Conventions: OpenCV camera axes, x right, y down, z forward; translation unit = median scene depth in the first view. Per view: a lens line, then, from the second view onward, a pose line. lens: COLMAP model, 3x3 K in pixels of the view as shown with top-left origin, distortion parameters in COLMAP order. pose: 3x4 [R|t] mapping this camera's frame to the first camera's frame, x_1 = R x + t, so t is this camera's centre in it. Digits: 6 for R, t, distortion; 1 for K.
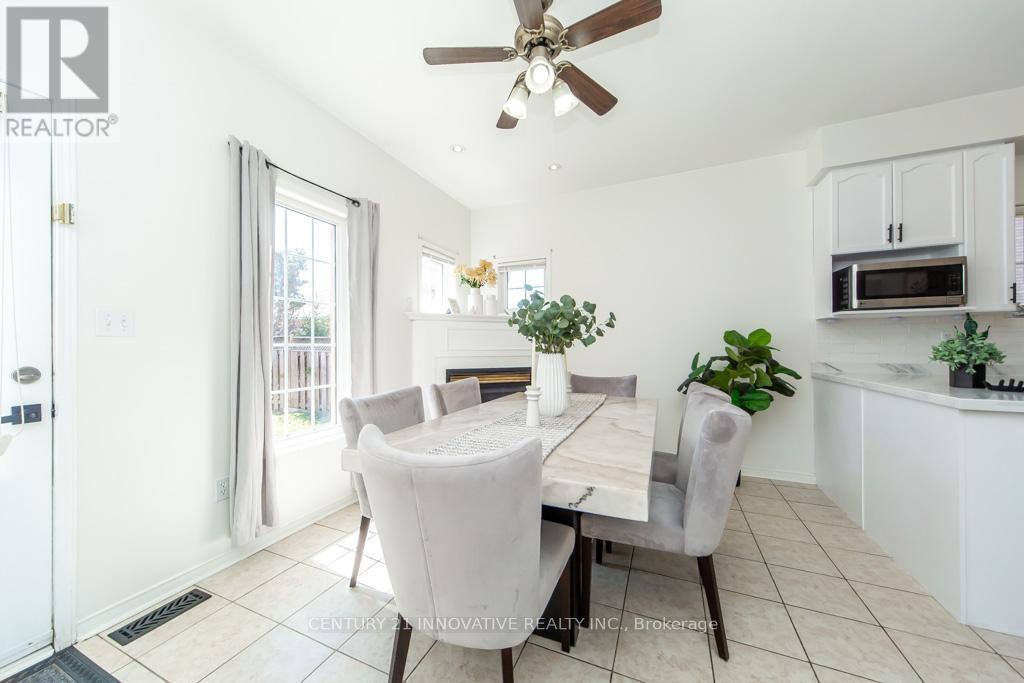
lens RADIAL K [[360.7, 0, 509.3], [0, 360.7, 344.3], [0, 0, 1]] dist [0.000453, 0.000041]
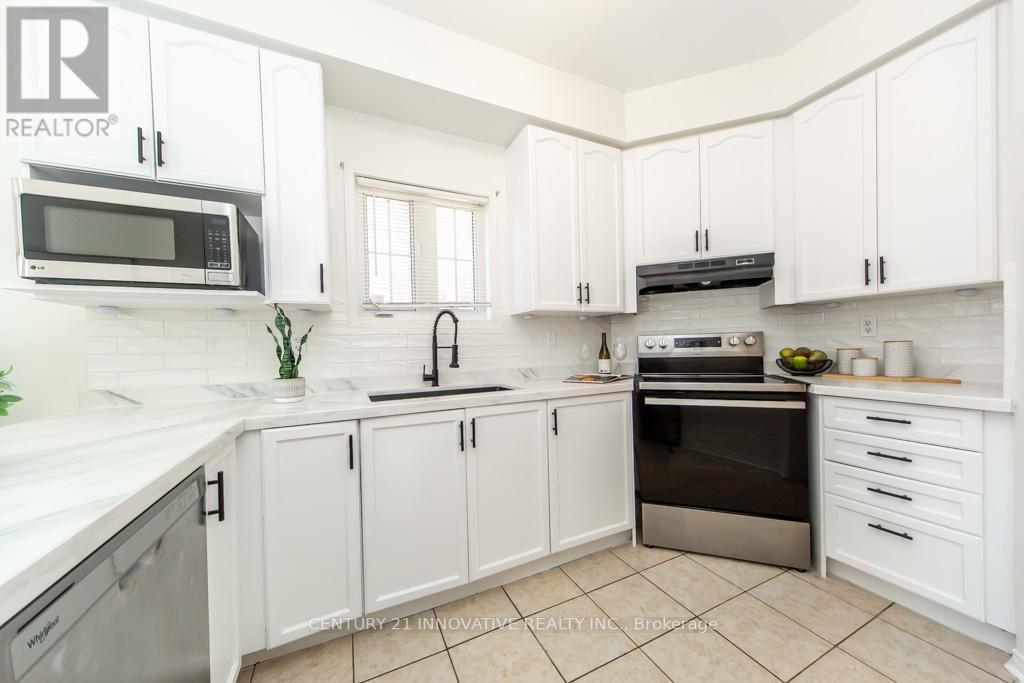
lens RADIAL K [[350.4, 0, 511.3], [0, 350.4, 350.3], [0, 0, 1]] dist [0.000981, 0.000044]
pose [[0.653653, -0.018939, 0.756558, 1.068809], [0.016216, 0.999808, 0.011018, -0.003557], [-0.756621, 0.005067, 0.653834, 0.265864]]
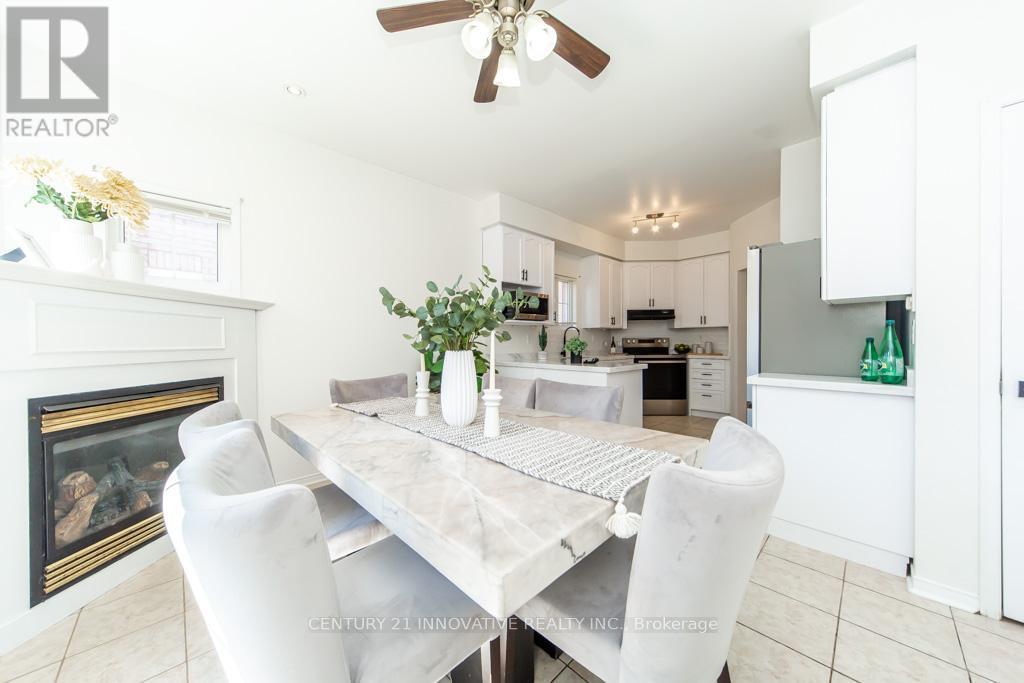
lens RADIAL K [[350.9, 0, 510.2], [0, 350.9, 345.5], [0, 0, 1]] dist [0.001321, 0.000162]
pose [[0.378629, -0.006835, 0.925523, -0.483544], [-0.001345, 0.999968, 0.007935, 0.005083], [-0.925548, -0.004249, 0.378608, 0.467351]]
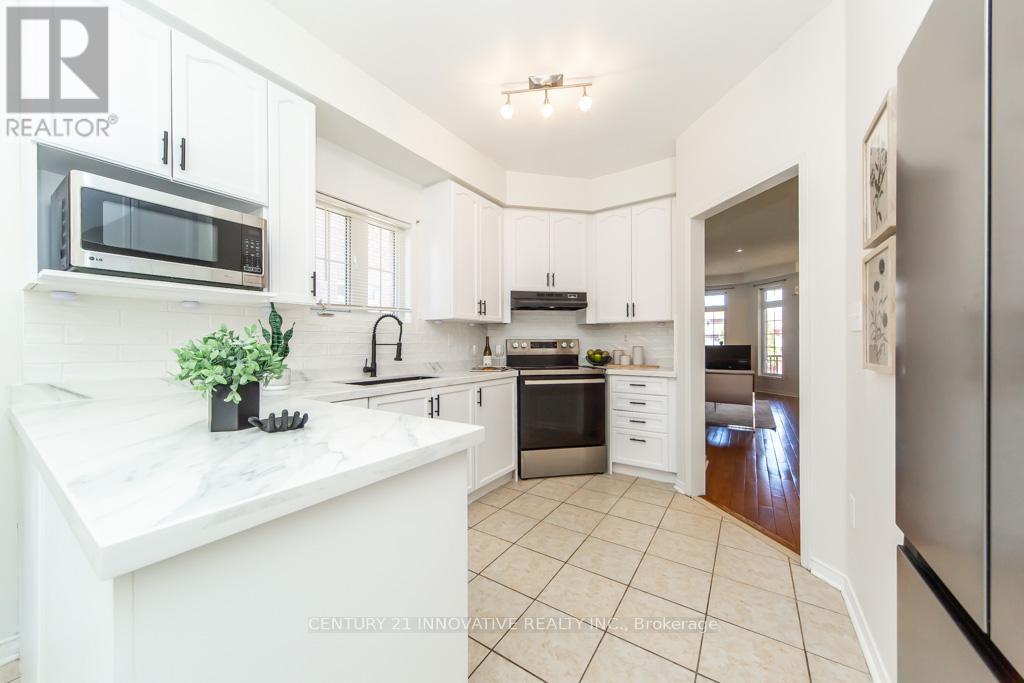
lens RADIAL K [[360.7, 0, 509.3], [0, 360.7, 344.3], [0, 0, 1]] dist [0.000453, 0.000041]
pose [[0.172832, 0.005974, 0.984933, 0.627654], [-0.004791, 0.999975, -0.005225, -0.000683], [-0.984940, -0.003815, 0.172856, 0.394316]]
